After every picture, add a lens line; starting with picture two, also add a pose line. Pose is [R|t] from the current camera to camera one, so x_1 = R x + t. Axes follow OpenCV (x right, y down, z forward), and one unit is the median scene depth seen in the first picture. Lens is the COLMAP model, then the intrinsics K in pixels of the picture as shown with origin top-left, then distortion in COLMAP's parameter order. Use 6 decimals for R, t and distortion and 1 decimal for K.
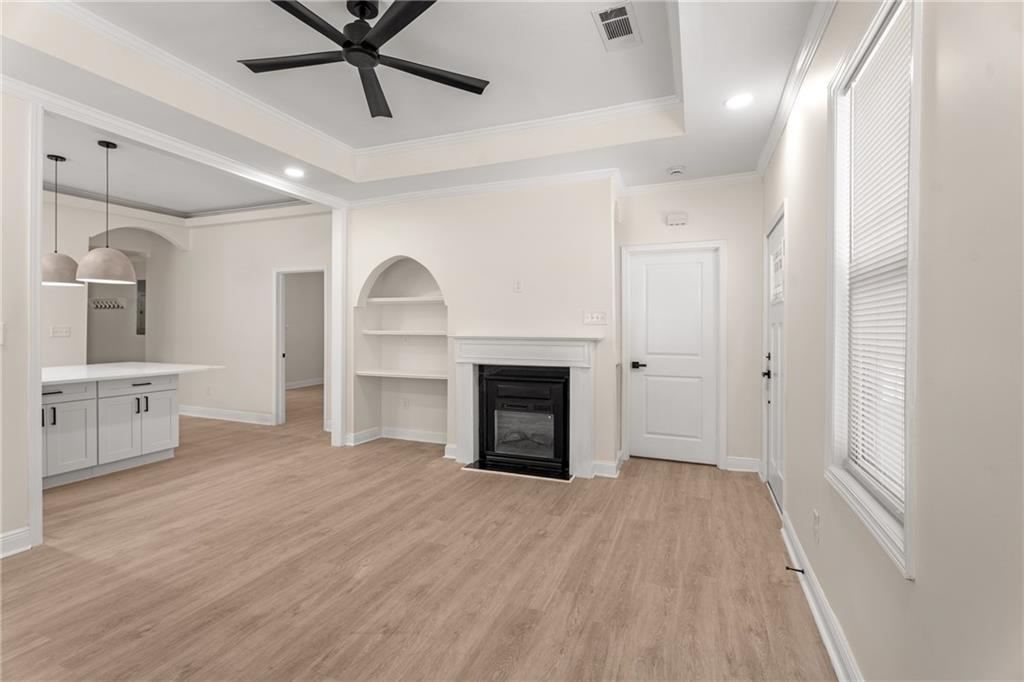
lens RADIAL K [[467.8, 0, 512.0], [0, 467.8, 341.0], [0, 0, 1]] dist [-0.000036, 0.000112]
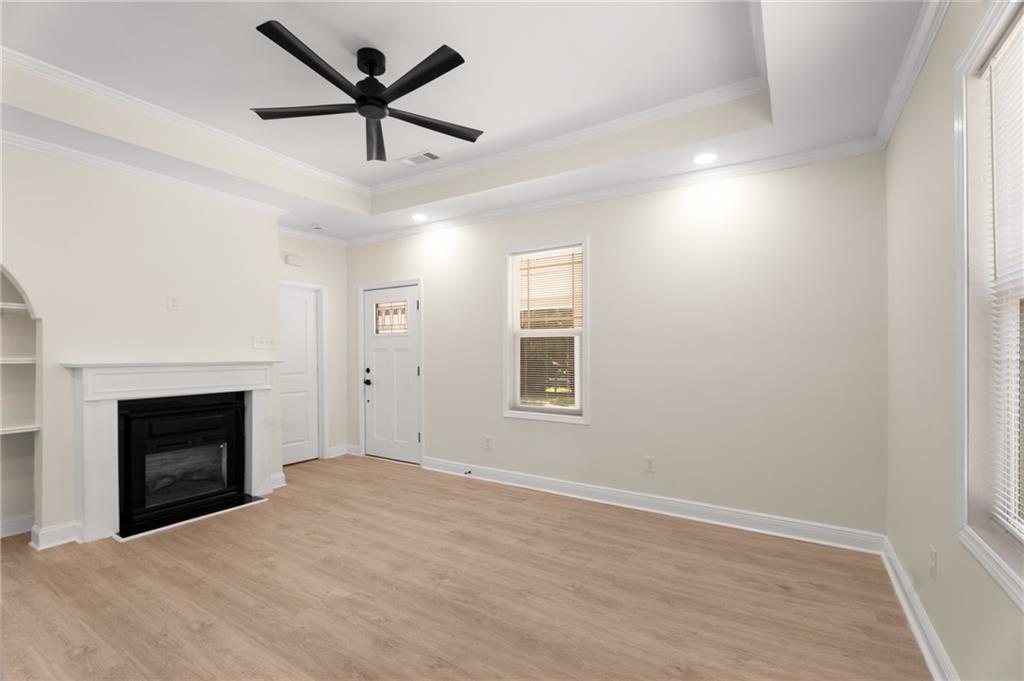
lens RADIAL K [[448.1, 0, 506.4], [0, 448.1, 359.4], [0, 0, 1]] dist [-0.000945, 0.000051]
pose [[0.194602, -0.020466, 0.980669, -0.976336], [0.026379, 0.999530, 0.015626, -0.016508], [-0.980527, 0.022828, 0.195051, 0.359874]]
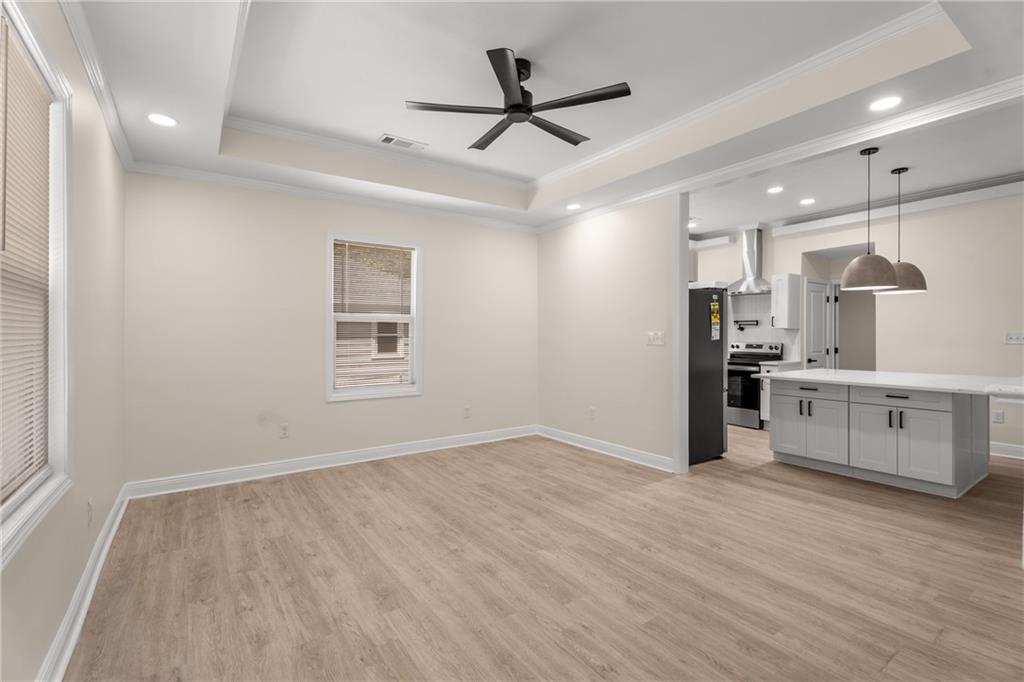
lens RADIAL K [[467.8, 0, 512.0], [0, 467.8, 341.0], [0, 0, 1]] dist [-0.000036, 0.000112]
pose [[-0.552000, 0.009010, -0.833795, 0.527895], [-0.022419, 0.999420, 0.025642, -0.030795], [0.833542, 0.032847, -0.551478, 1.244877]]
